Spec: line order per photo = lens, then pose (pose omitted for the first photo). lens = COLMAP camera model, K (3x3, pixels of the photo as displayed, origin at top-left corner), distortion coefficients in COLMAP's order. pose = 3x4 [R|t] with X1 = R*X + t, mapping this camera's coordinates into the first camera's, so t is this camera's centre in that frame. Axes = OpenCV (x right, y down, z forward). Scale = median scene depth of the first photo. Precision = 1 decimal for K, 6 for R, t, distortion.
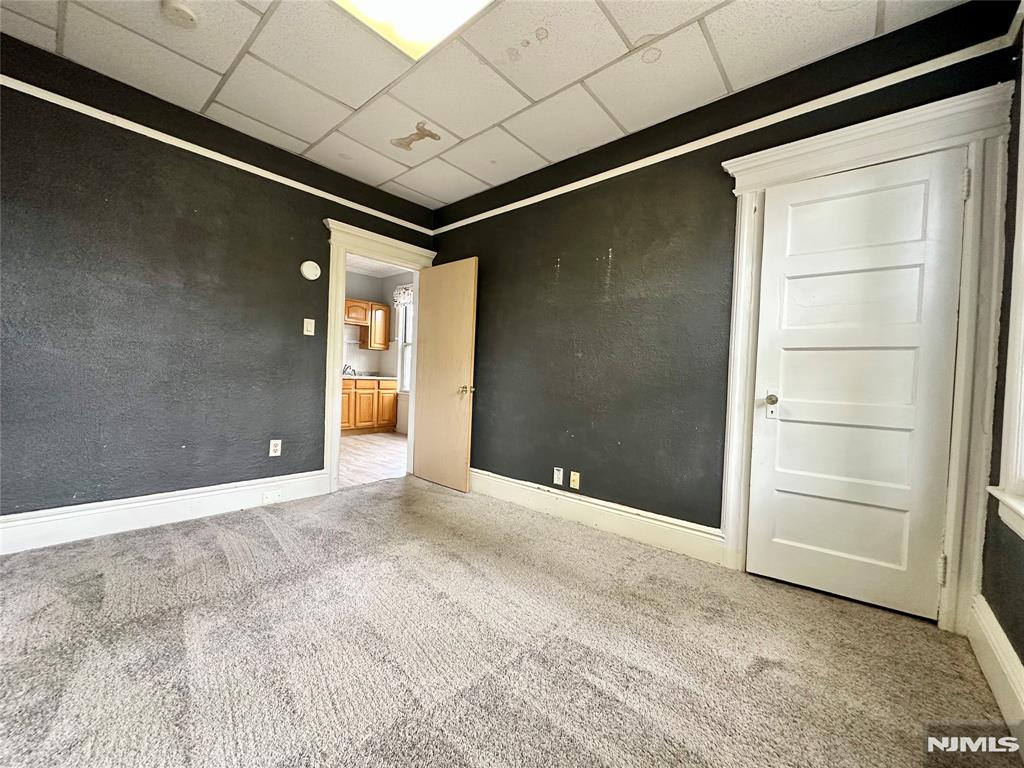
lens RADIAL K [[408.1, 0, 512.0], [0, 408.1, 383.7], [0, 0, 1]] dist [-0.001934, 0.000342]
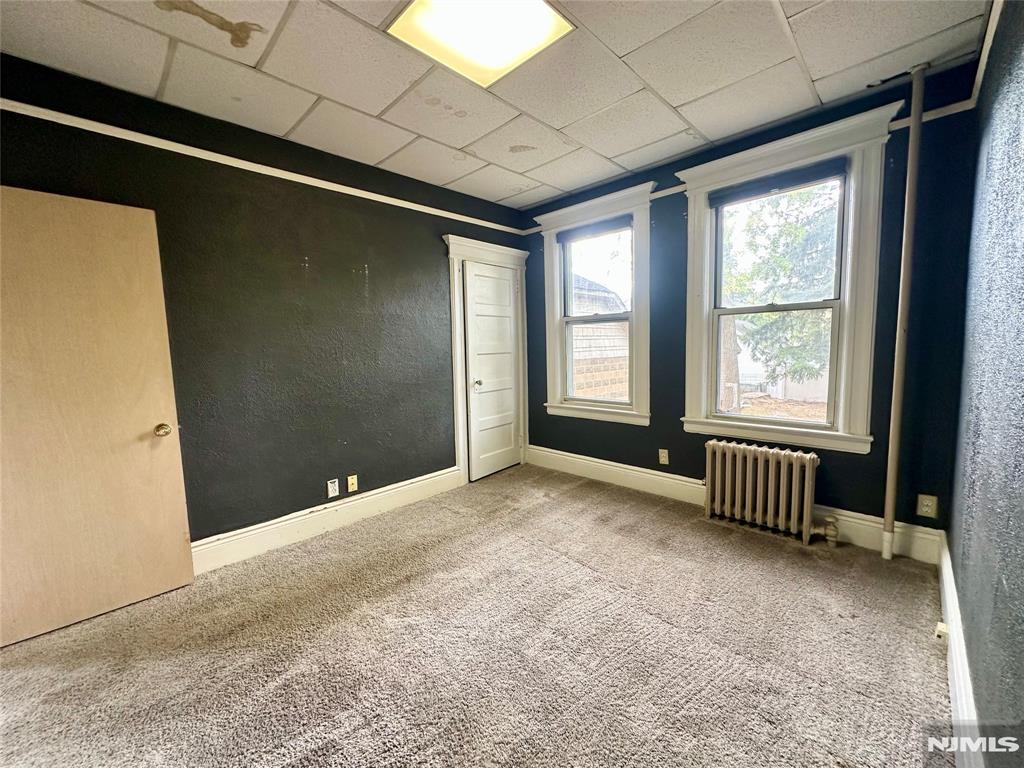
lens RADIAL K [[408.1, 0, 512.0], [0, 408.1, 383.7], [0, 0, 1]] dist [-0.001934, 0.000342]
pose [[0.055807, -0.129225, 0.990044, -0.882887], [0.046926, 0.990833, 0.126683, -0.137300], [-0.997338, 0.039389, 0.061359, 0.564877]]
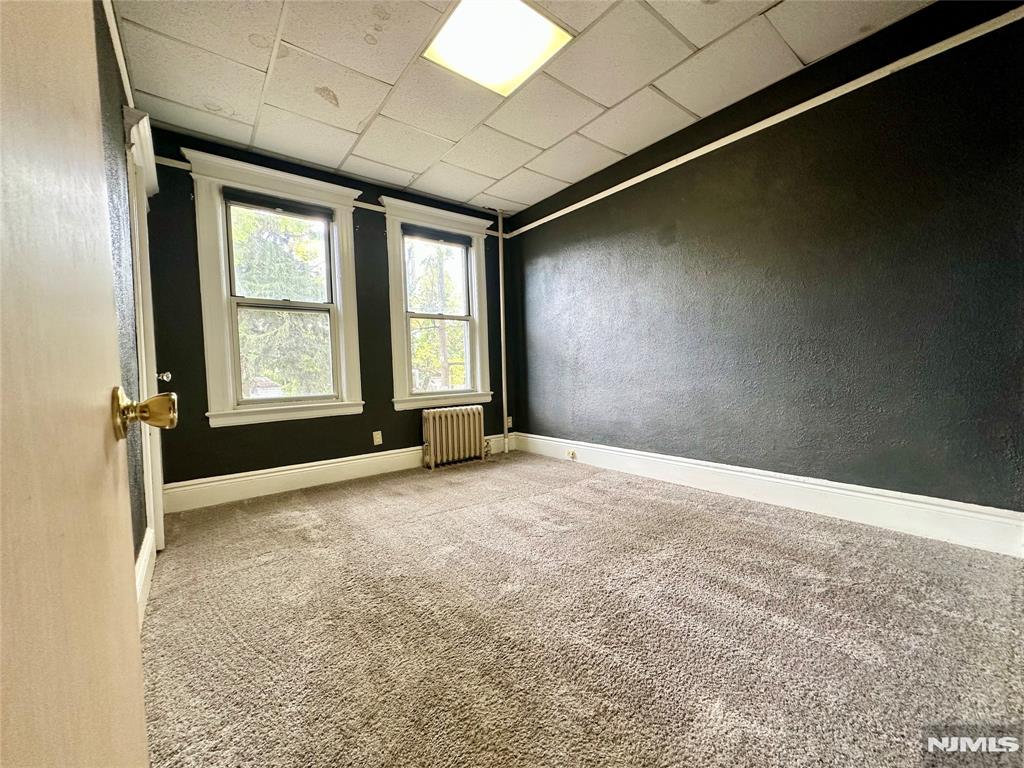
lens RADIAL K [[408.1, 0, 512.0], [0, 408.1, 383.7], [0, 0, 1]] dist [-0.001934, 0.000342]
pose [[-0.982423, -0.010490, 0.186375, -0.361880], [0.000555, 0.998251, 0.059109, -0.004127], [-0.186669, 0.058173, -0.980699, 1.442782]]
